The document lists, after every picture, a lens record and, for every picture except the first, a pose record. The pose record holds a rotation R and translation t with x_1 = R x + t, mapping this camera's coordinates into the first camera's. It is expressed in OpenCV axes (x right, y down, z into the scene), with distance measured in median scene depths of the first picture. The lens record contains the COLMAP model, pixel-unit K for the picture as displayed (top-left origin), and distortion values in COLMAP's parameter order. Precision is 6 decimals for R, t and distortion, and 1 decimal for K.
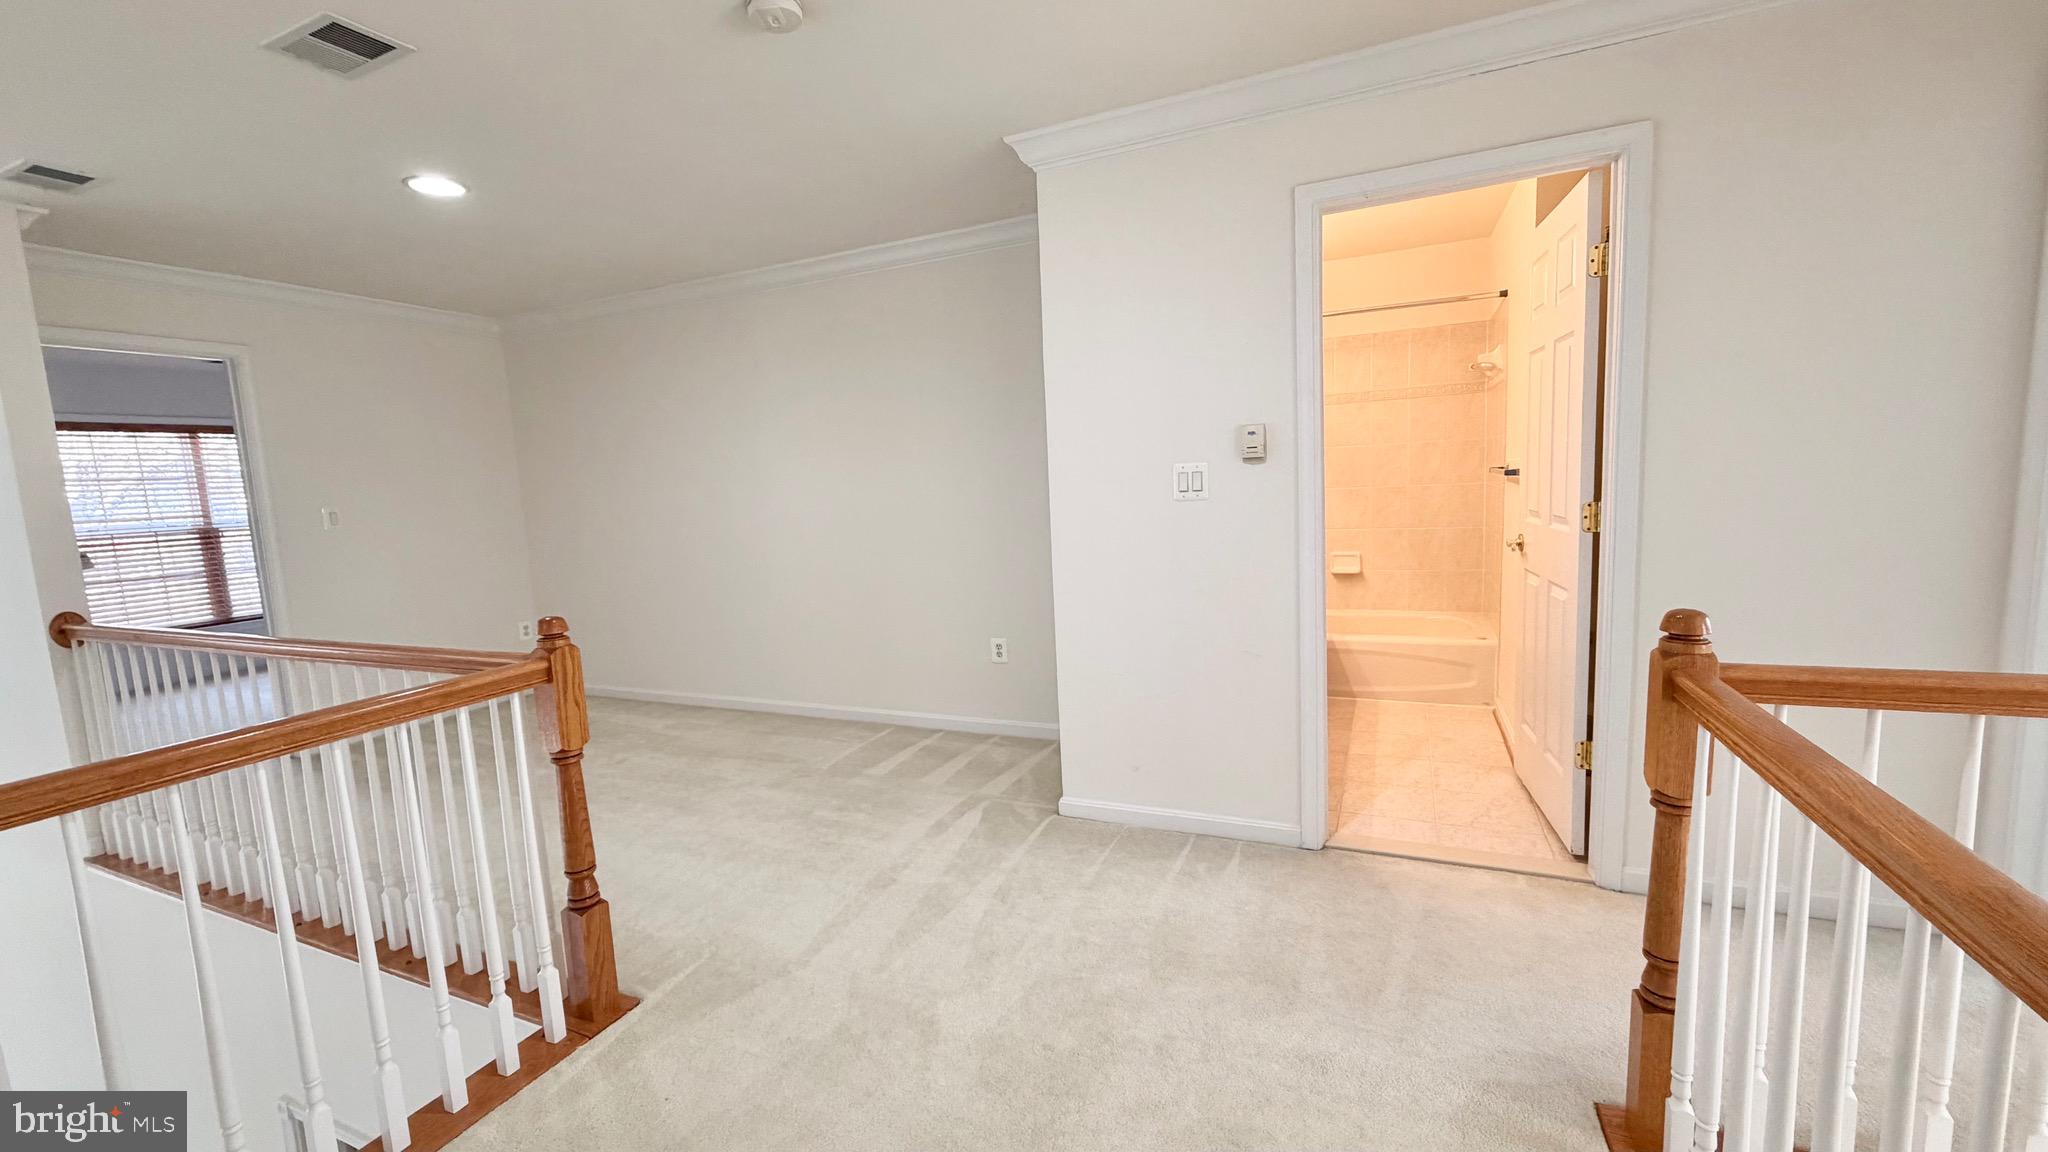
lens RADIAL K [[815.5, 0, 1016.3], [0, 815.5, 578.9], [0, 0, 1]] dist [-0.002090, -0.000245]
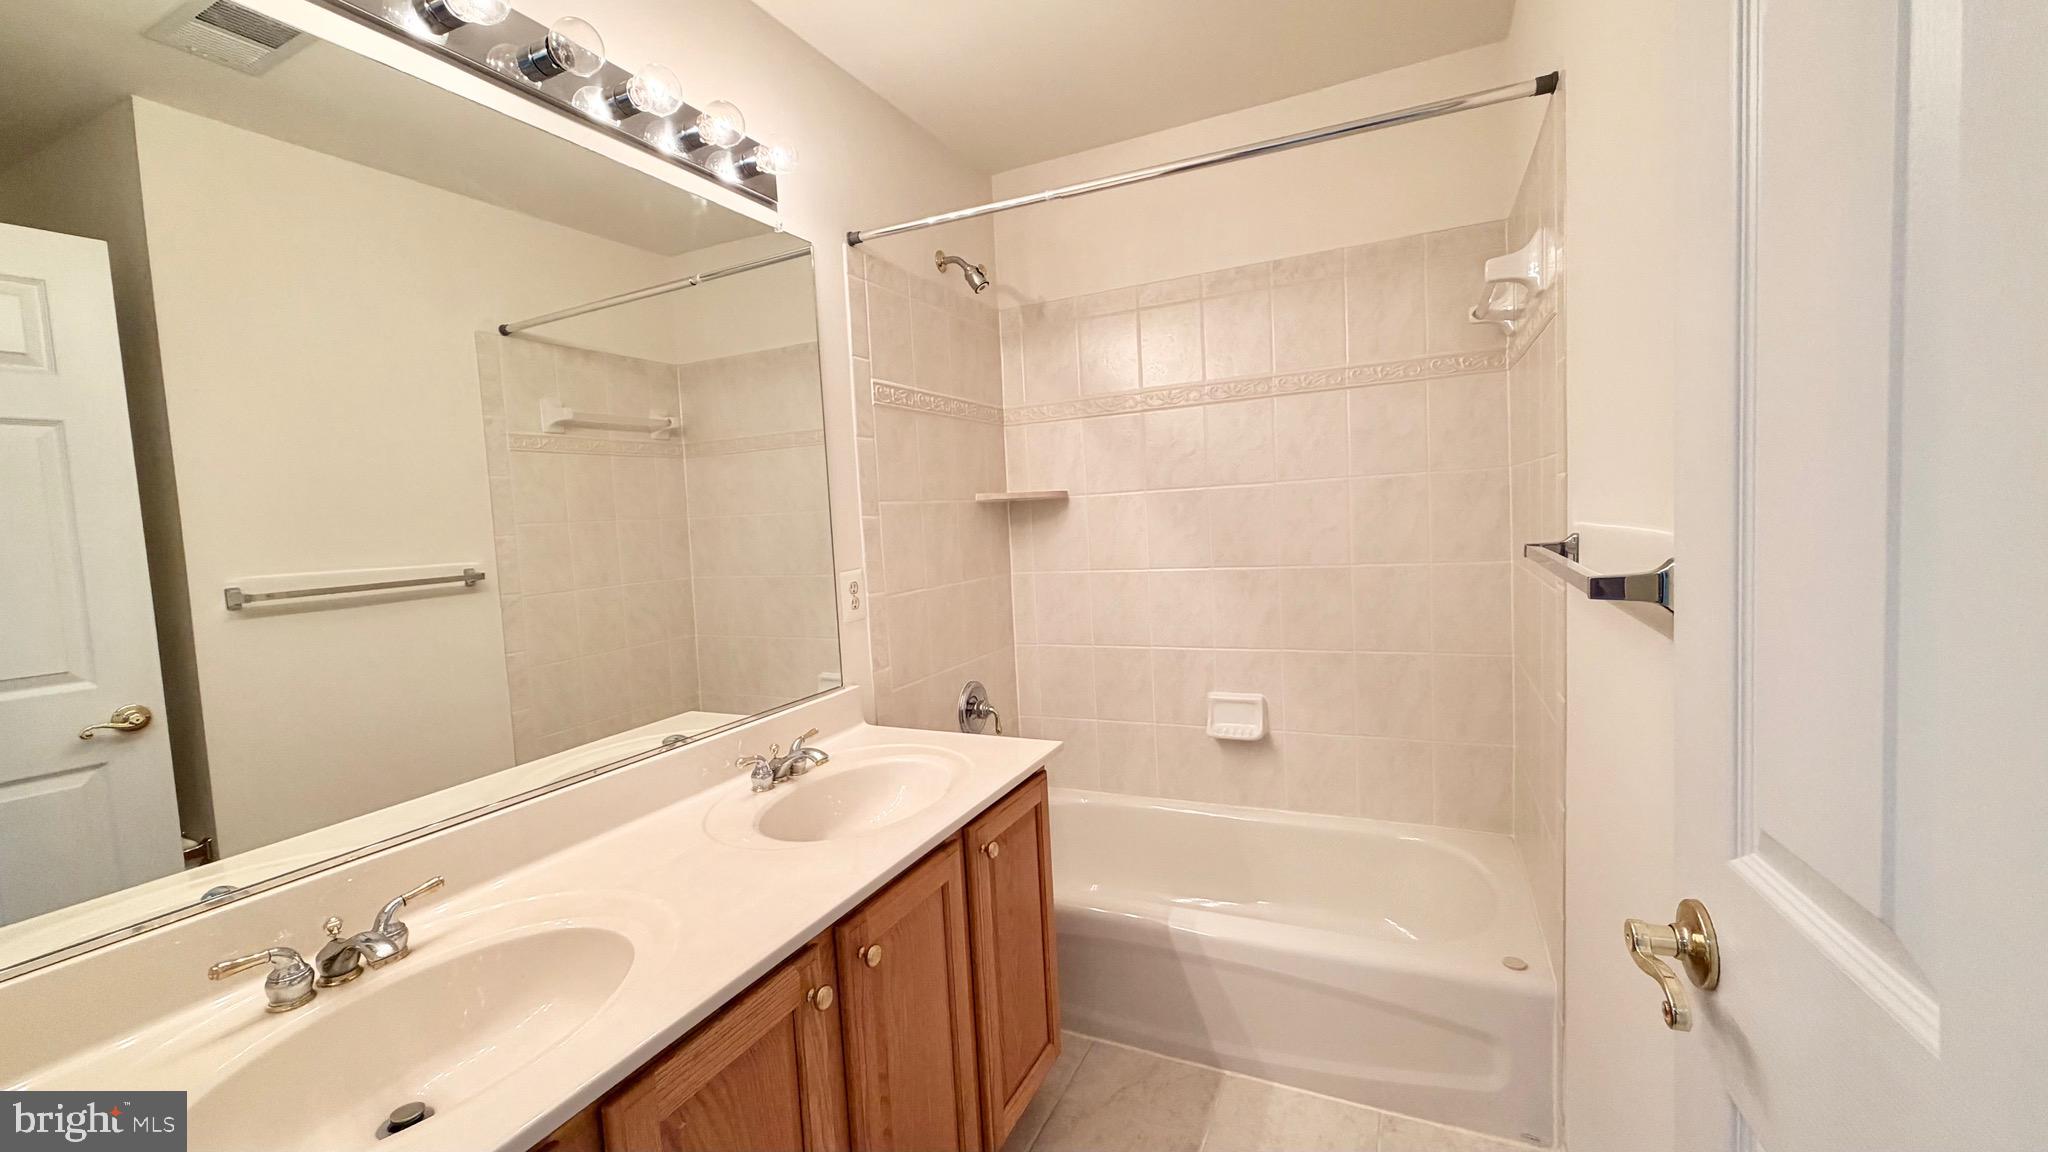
lens RADIAL K [[815.5, 0, 1016.3], [0, 815.5, 578.9], [0, 0, 1]] dist [-0.002090, -0.000245]
pose [[0.999648, -0.000450, -0.026533, 0.320016], [-0.000895, 0.998715, -0.050663, -0.089795], [0.026522, 0.050669, 0.998363, 0.555508]]
